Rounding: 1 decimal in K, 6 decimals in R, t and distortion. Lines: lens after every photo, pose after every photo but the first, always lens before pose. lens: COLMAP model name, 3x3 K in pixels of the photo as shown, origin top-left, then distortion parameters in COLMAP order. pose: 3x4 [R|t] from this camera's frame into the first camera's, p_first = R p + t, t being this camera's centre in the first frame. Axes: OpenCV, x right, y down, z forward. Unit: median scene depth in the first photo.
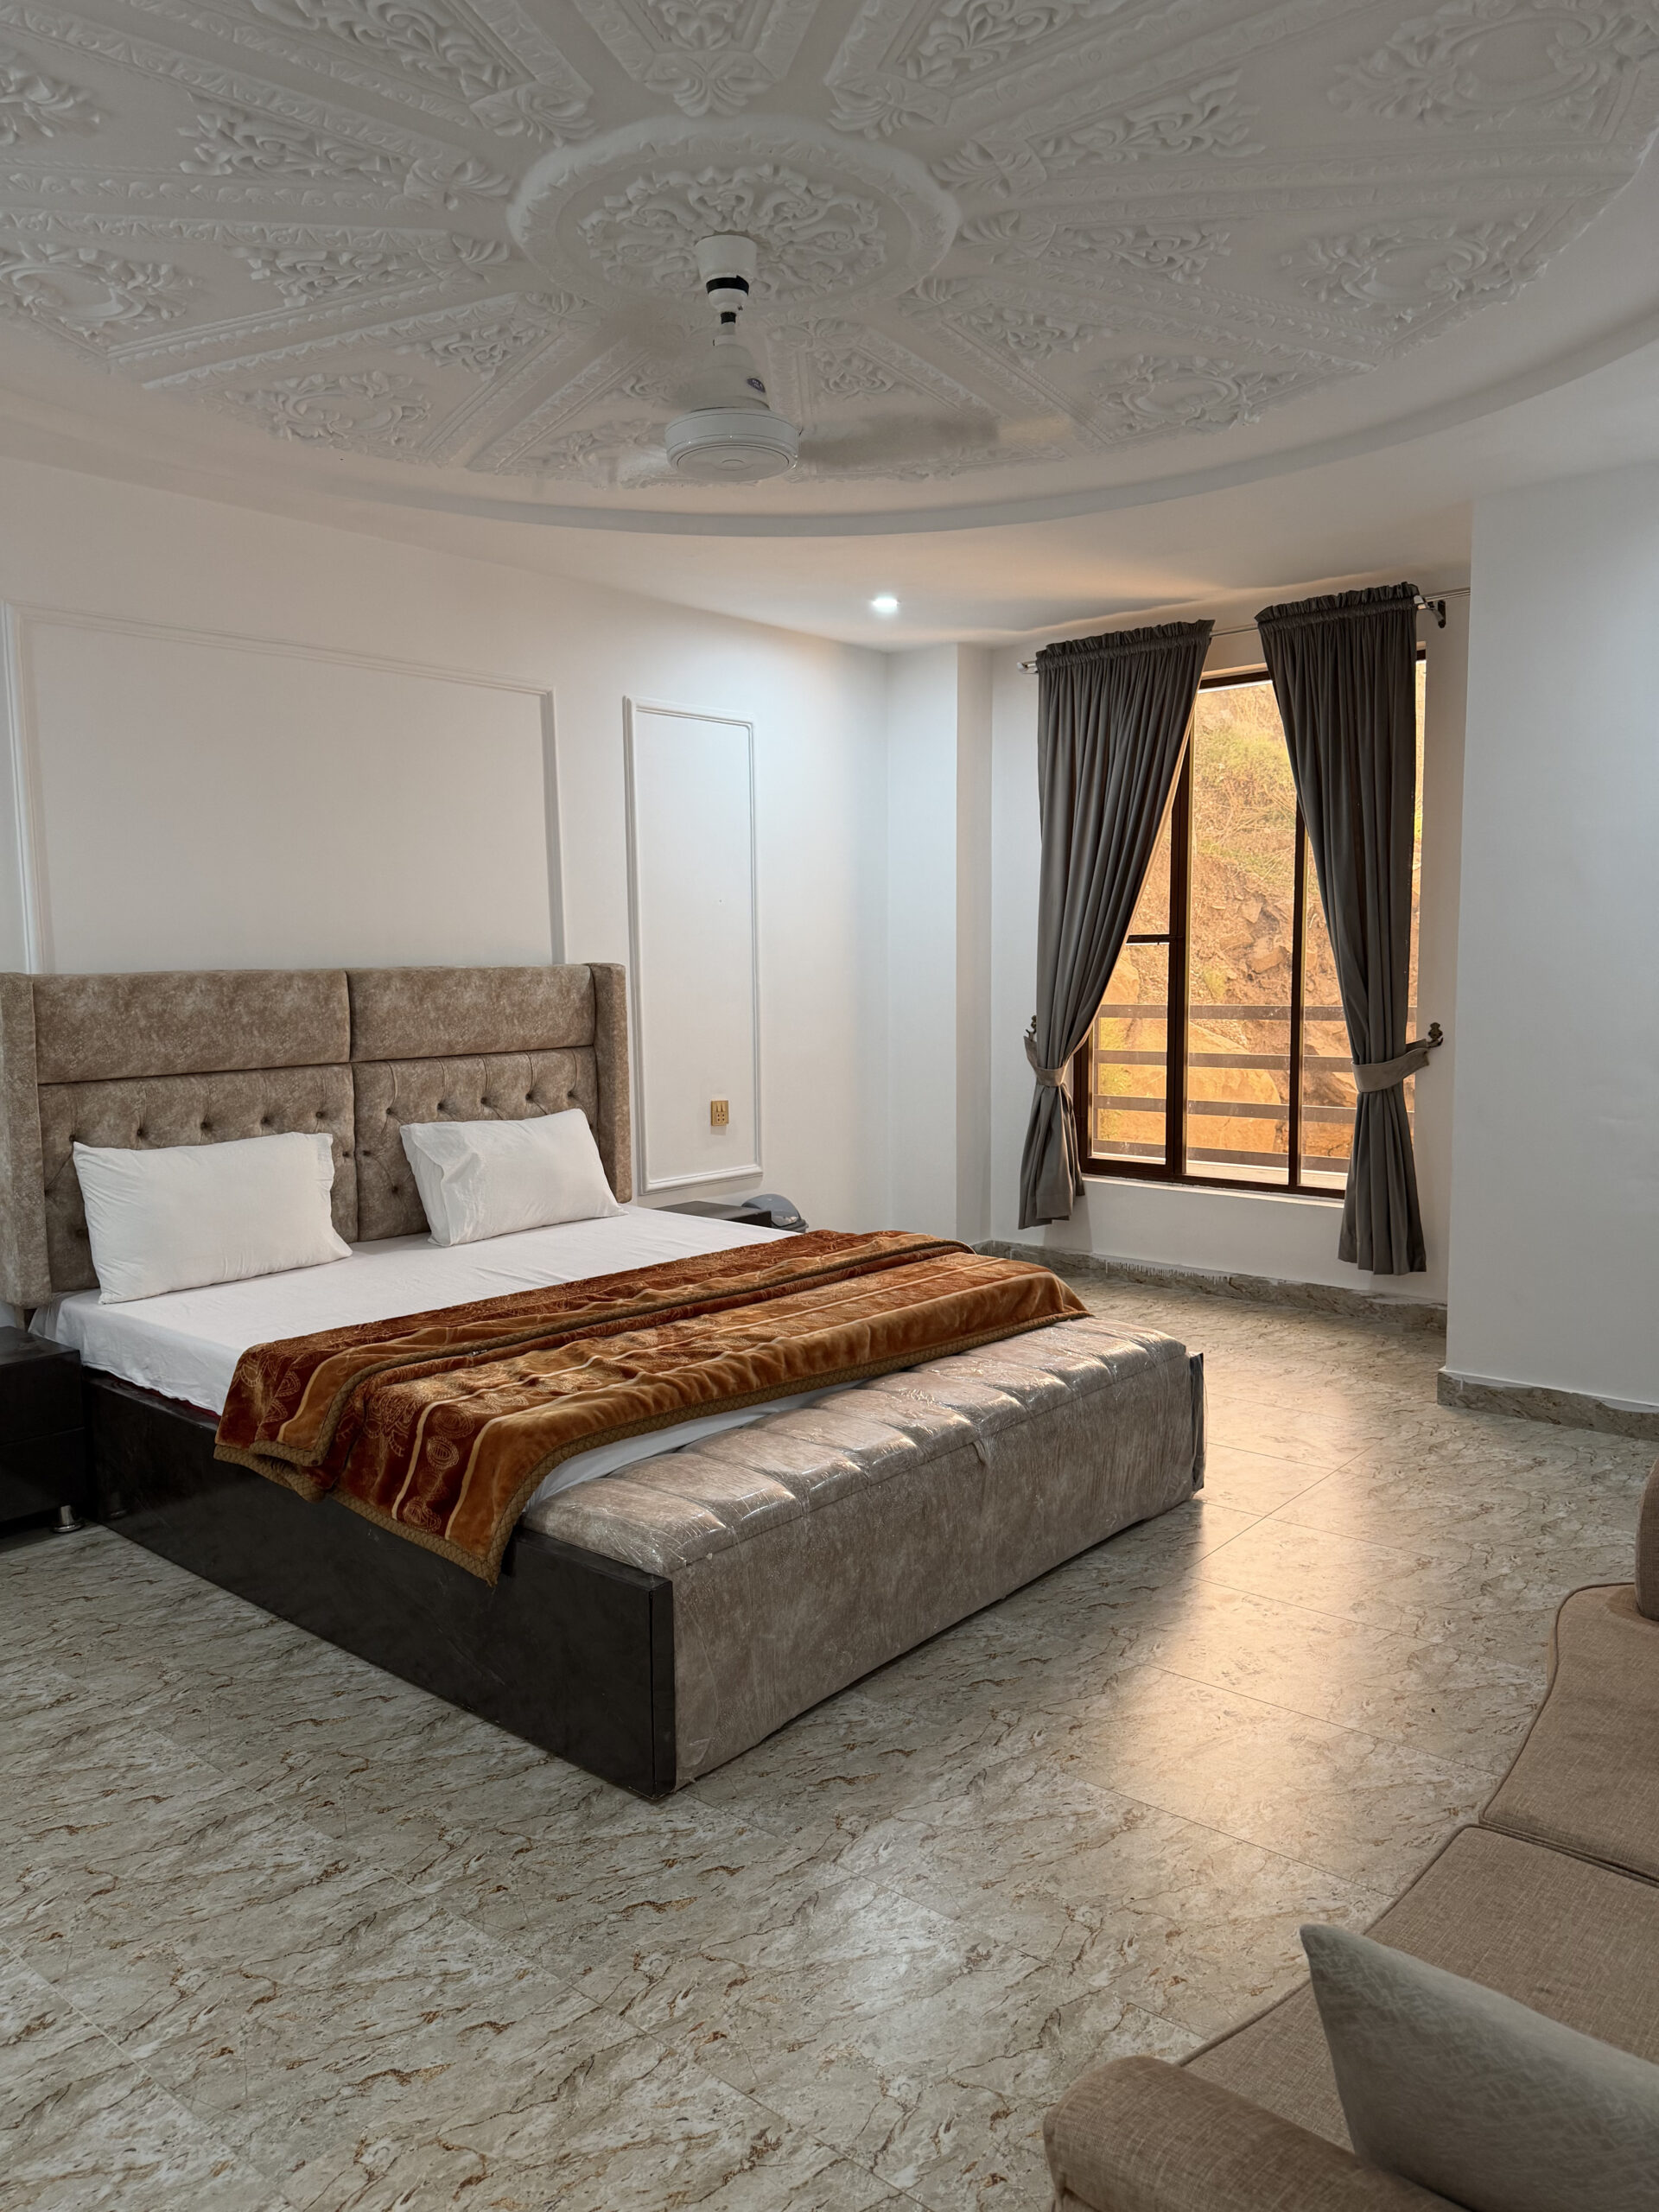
lens RADIAL K [[1562.7, 0, 829.5], [0, 1562.7, 1117.1], [0, 0, 1]] dist [0.019145, -0.025914]
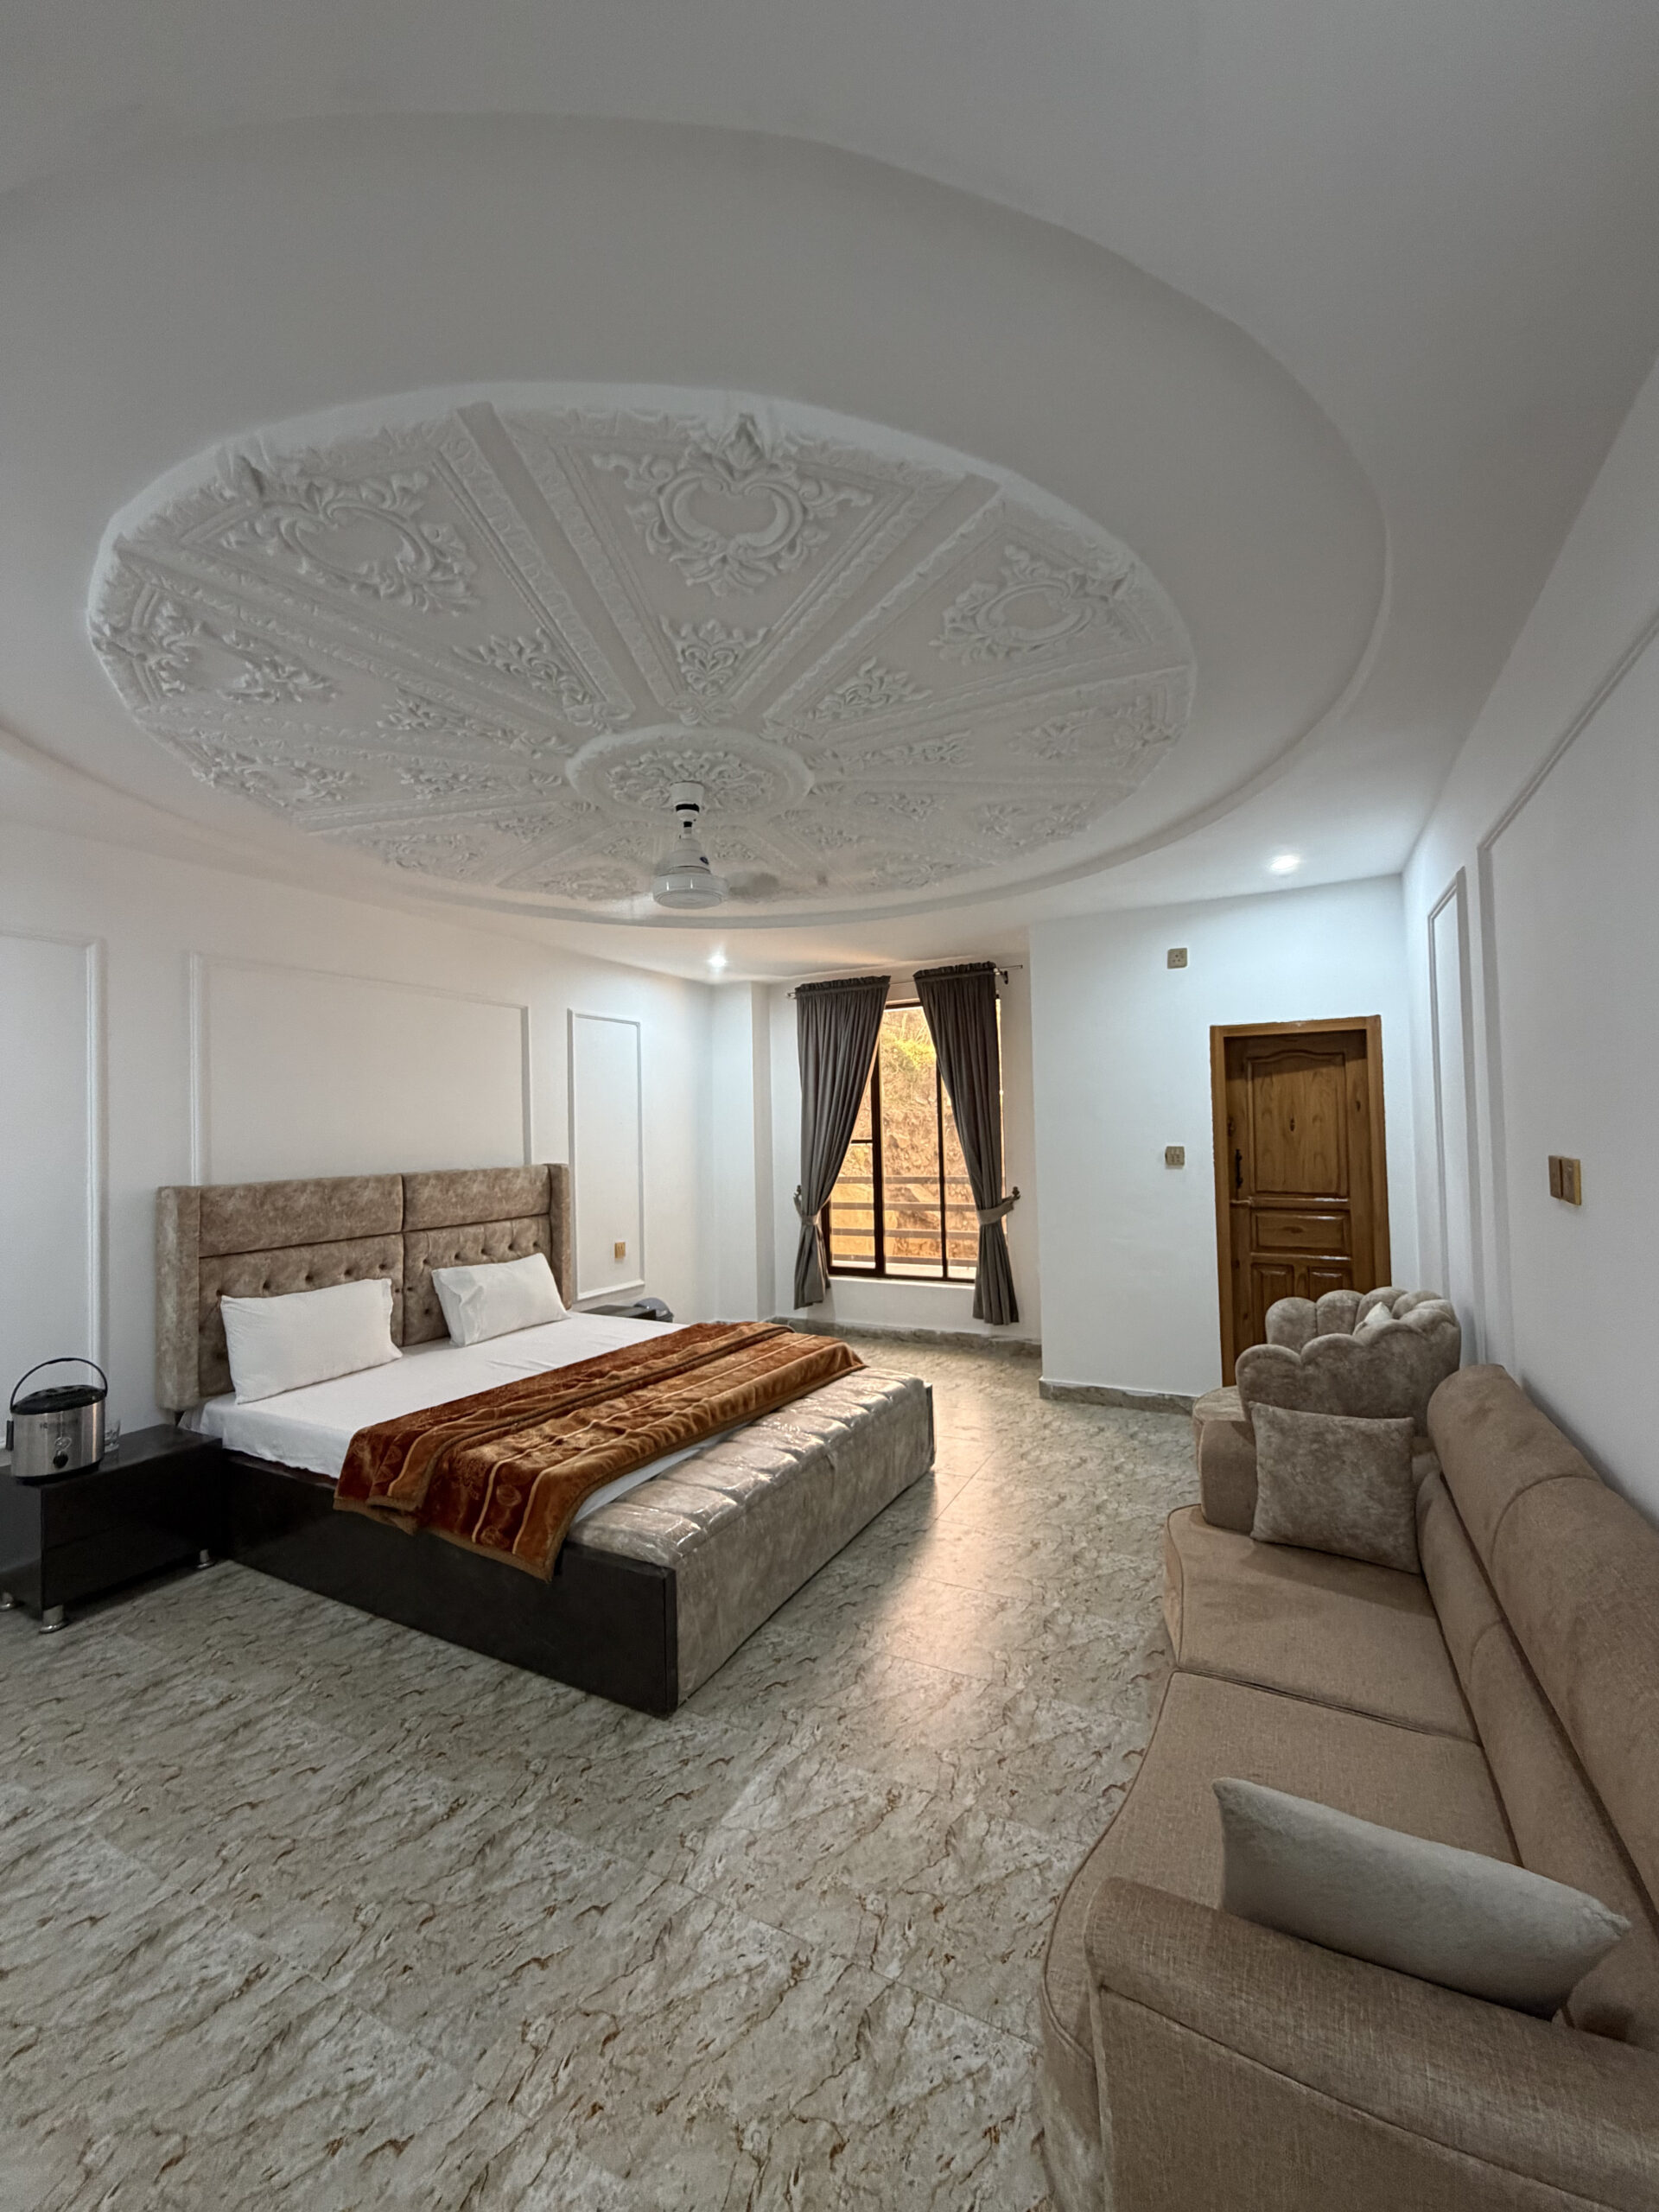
lens RADIAL K [[882.0, 0, 828.1], [0, 882.0, 1102.2], [0, 0, 1]] dist [-0.005437, 0.001591]
pose [[0.975247, -0.004450, 0.221072, -0.118246], [0.036102, 0.989586, -0.139342, -0.037482], [-0.218150, 0.143874, 0.965252, 0.020601]]
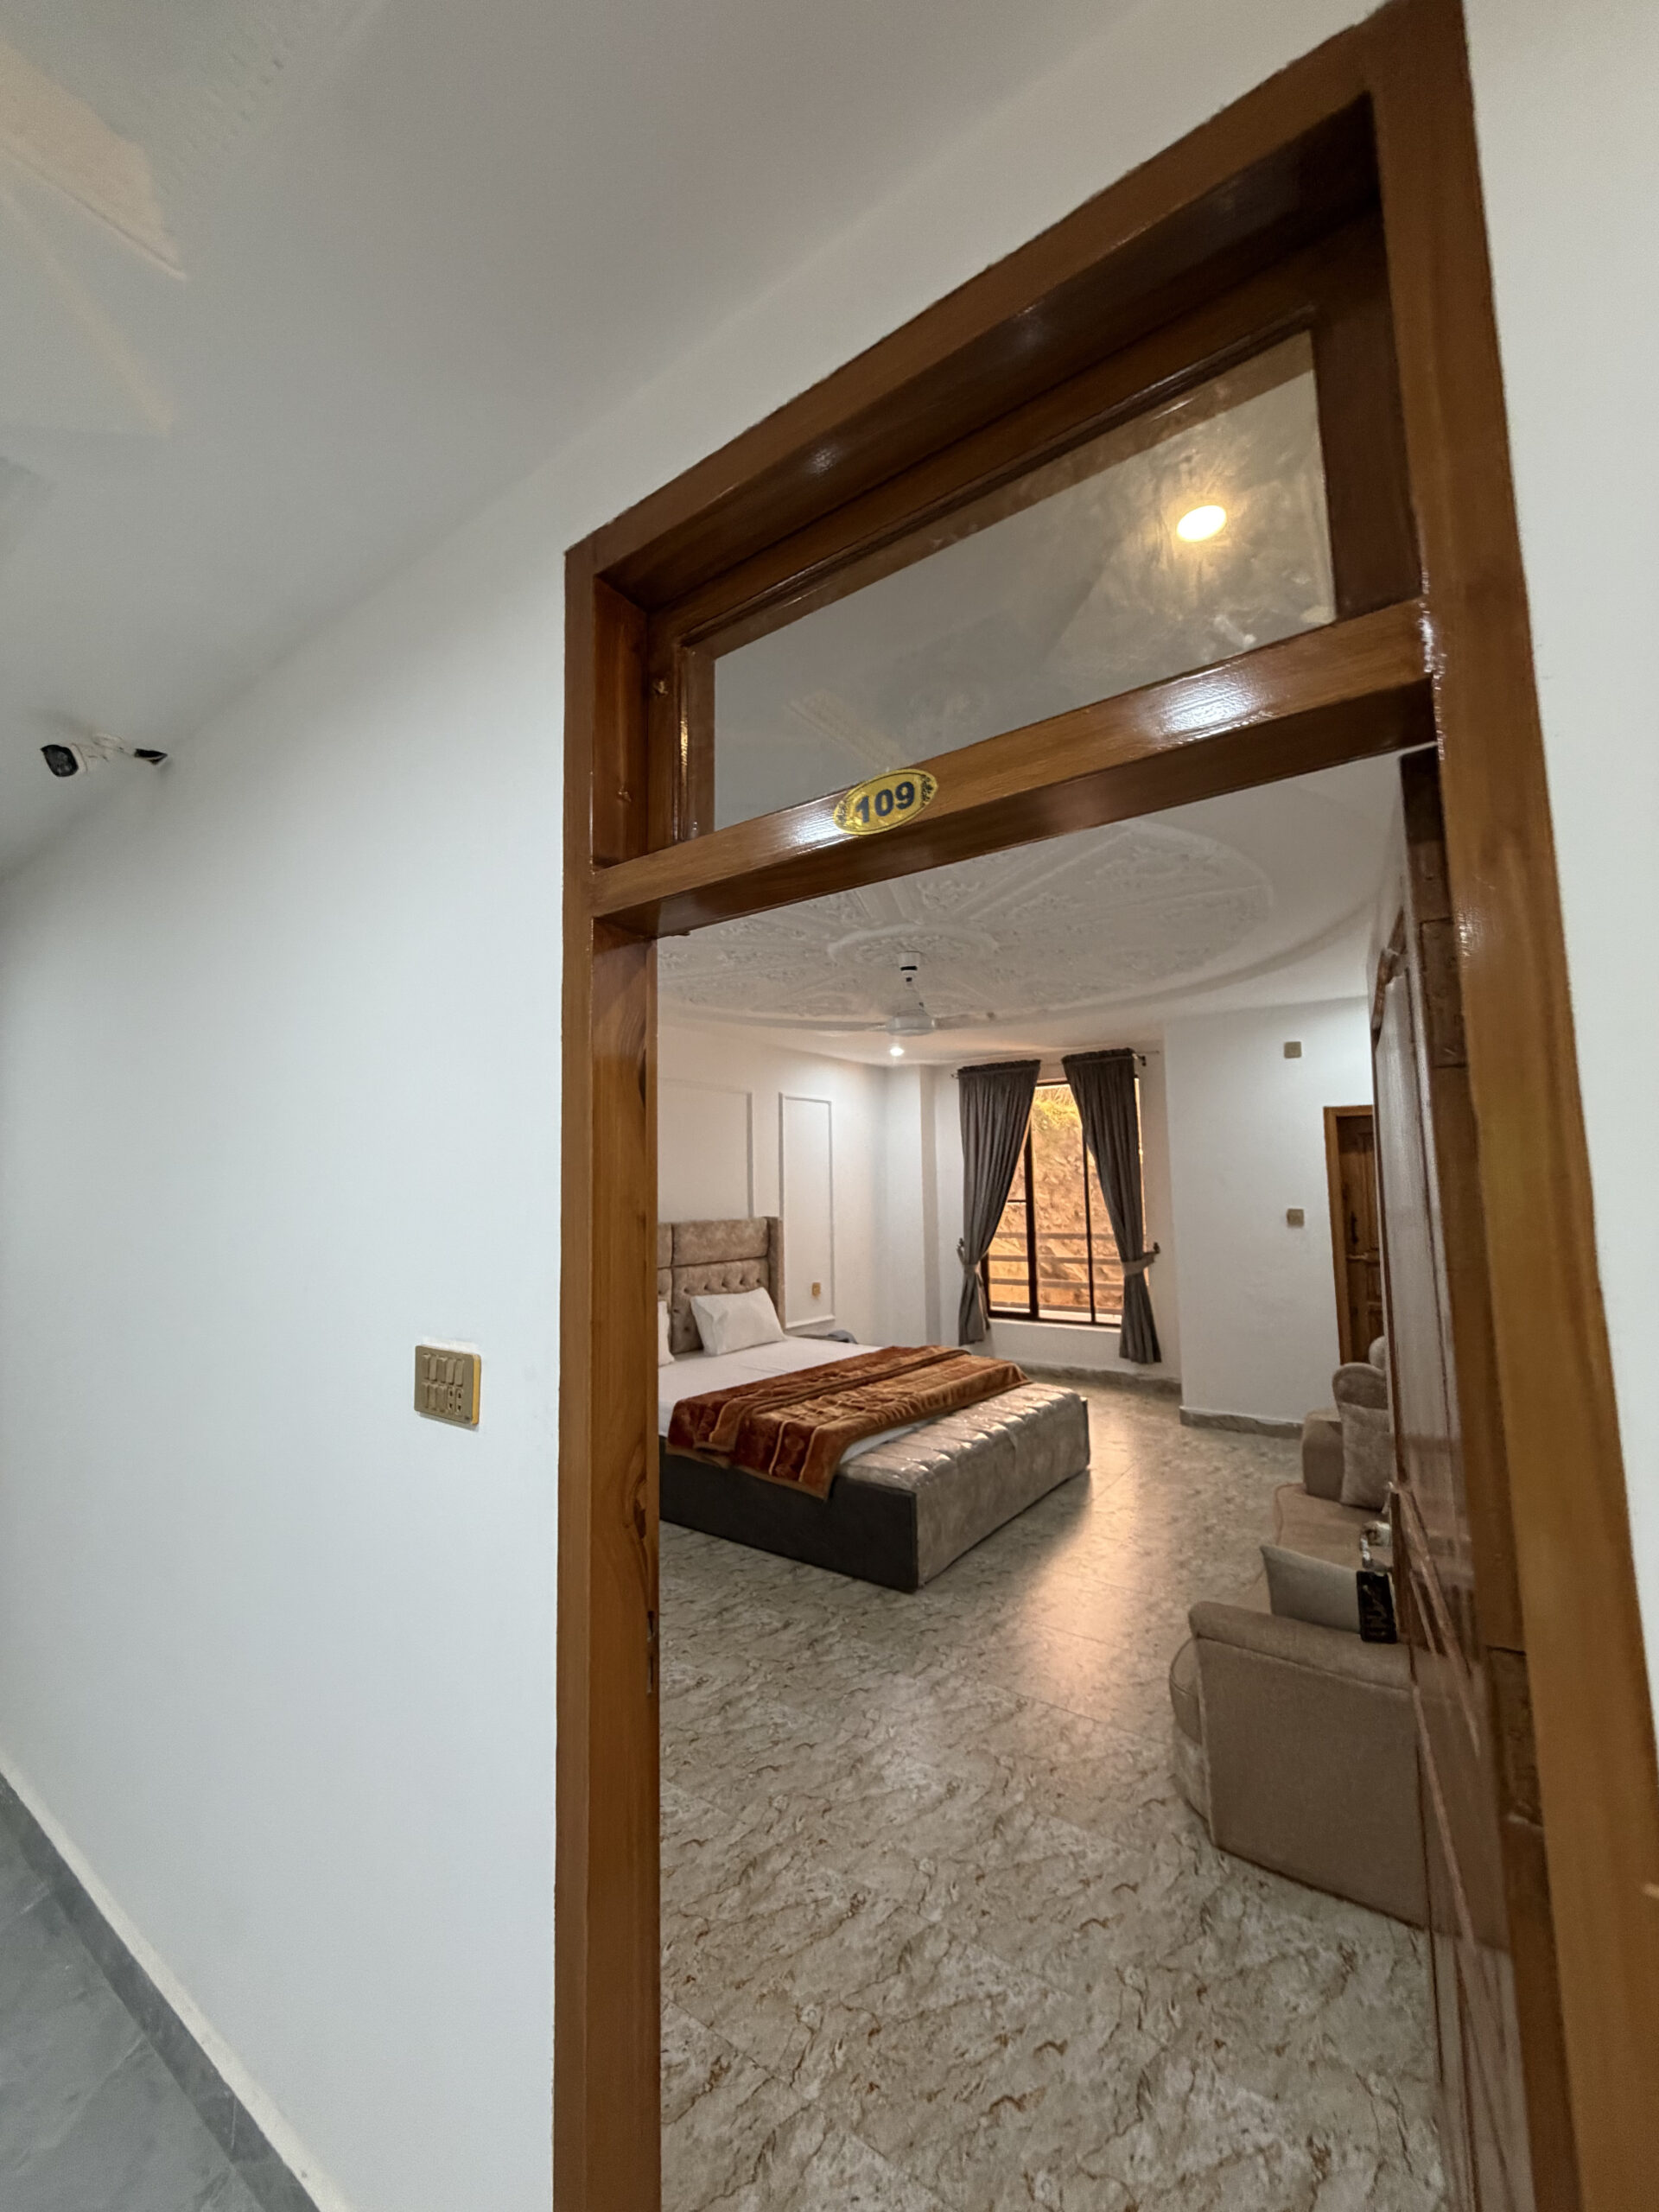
lens RADIAL K [[882.0, 0, 825.5], [0, 882.0, 1100.6], [0, 0, 1]] dist [-0.005437, 0.001591]
pose [[0.997485, 0.004062, 0.070758, -0.272084], [0.010791, 0.978011, -0.208273, -0.006306], [-0.070048, 0.208512, 0.975508, -0.340115]]
